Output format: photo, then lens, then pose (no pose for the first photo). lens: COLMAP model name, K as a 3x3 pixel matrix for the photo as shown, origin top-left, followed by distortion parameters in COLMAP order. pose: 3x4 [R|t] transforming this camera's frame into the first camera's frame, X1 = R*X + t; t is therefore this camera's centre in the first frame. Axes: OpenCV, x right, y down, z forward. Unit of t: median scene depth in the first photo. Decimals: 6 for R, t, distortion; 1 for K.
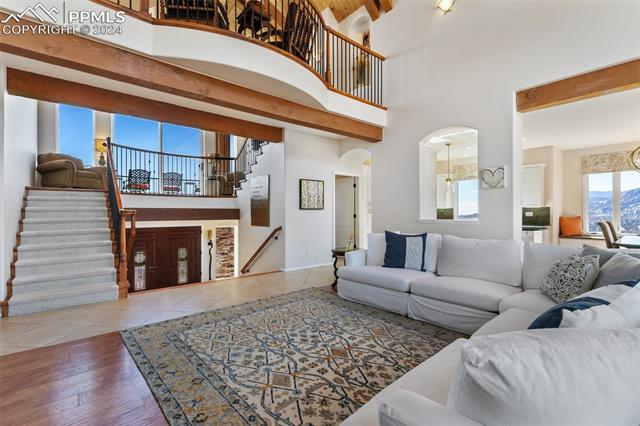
lens RADIAL K [[289.0, 0, 320.8], [0, 289.0, 212.0], [0, 0, 1]] dist [0.007259, -0.001123]
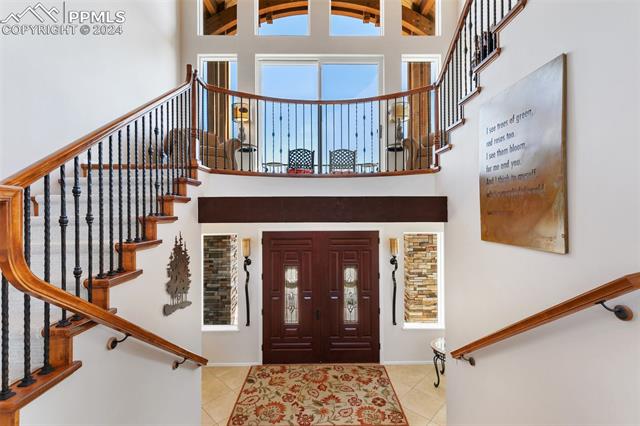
lens RADIAL K [[289.0, 0, 321.4], [0, 289.0, 210.0], [0, 0, 1]] dist [0.007259, -0.001123]
pose [[0.776305, -0.006404, -0.630325, -0.289007], [0.003156, 0.999975, -0.006272, 0.019281], [0.630349, 0.002880, 0.776306, 1.028498]]
